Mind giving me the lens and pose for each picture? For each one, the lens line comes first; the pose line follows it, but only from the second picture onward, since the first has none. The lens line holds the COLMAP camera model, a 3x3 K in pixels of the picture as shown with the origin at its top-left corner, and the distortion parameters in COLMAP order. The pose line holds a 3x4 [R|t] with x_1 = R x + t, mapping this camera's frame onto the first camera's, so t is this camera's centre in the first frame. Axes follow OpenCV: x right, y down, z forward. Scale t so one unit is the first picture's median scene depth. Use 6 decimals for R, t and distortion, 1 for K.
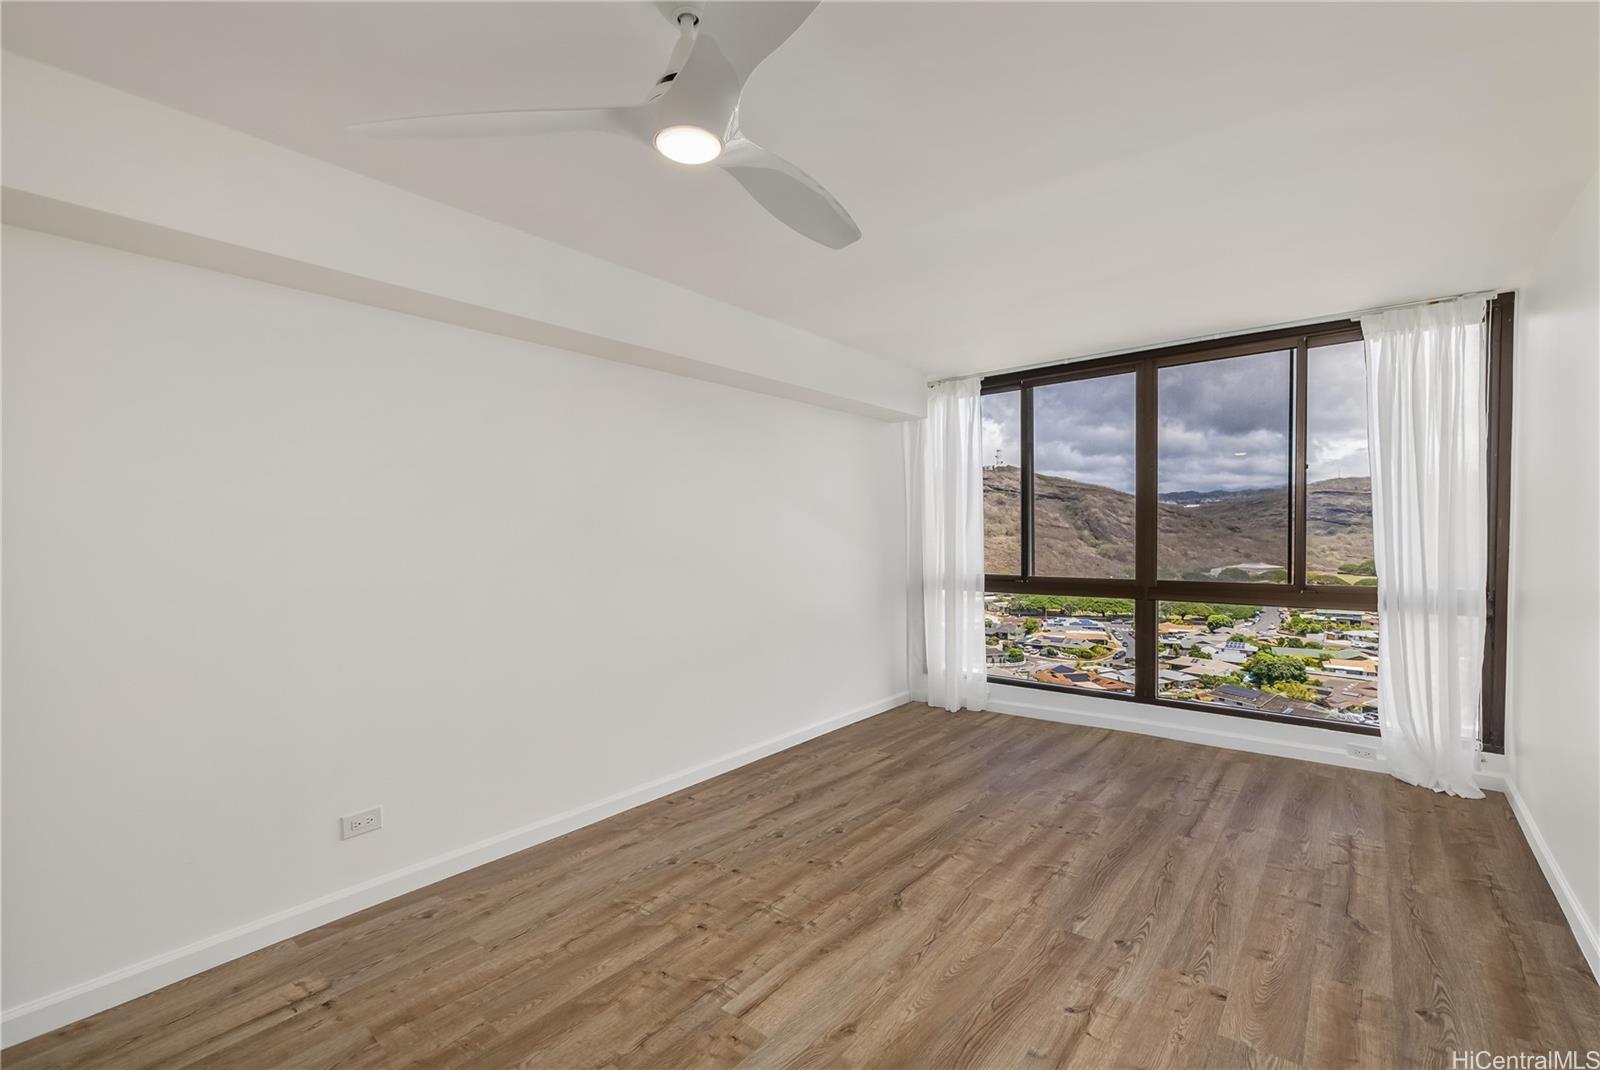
lens RADIAL K [[687.8, 0, 800.0], [0, 687.8, 535.0], [0, 0, 1]] dist [0.000608, -0.000031]
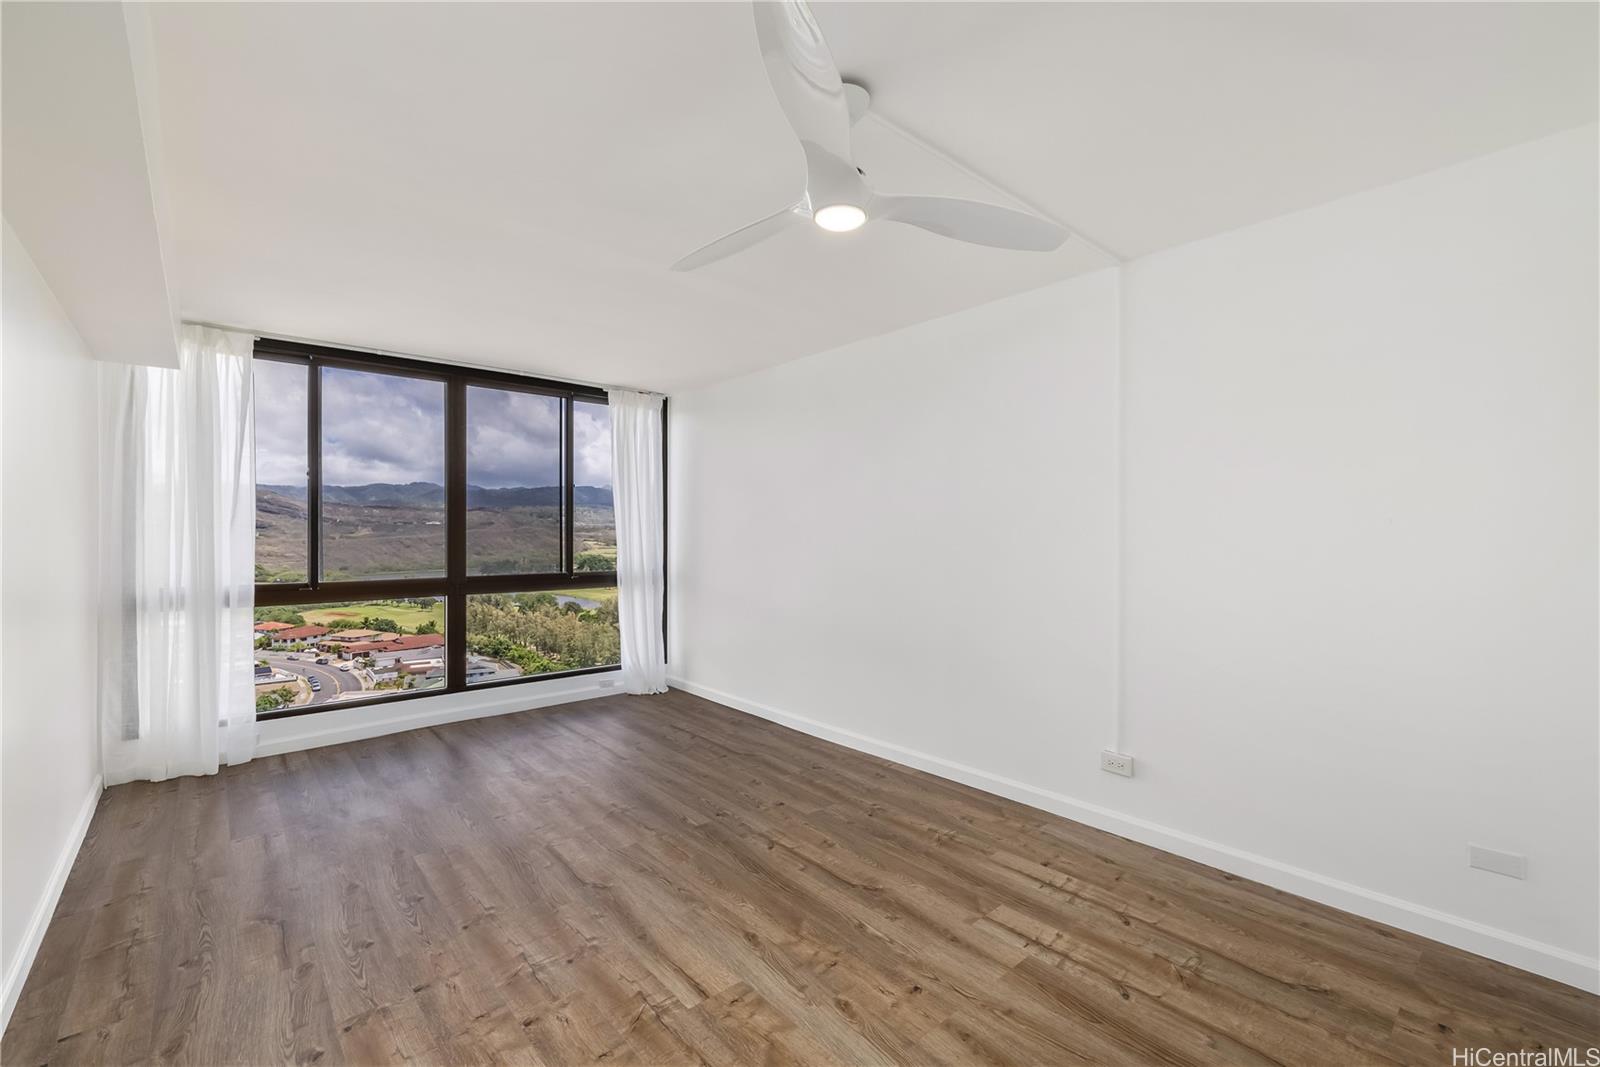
lens RADIAL K [[675.2, 0, 804.8], [0, 675.2, 523.8], [0, 0, 1]] dist [0.000914, 0.000118]
pose [[0.159973, 0.025665, 0.986788, -0.583283], [0.001226, 0.999656, -0.026199, 0.012155], [-0.987121, 0.005400, 0.159886, 0.375367]]
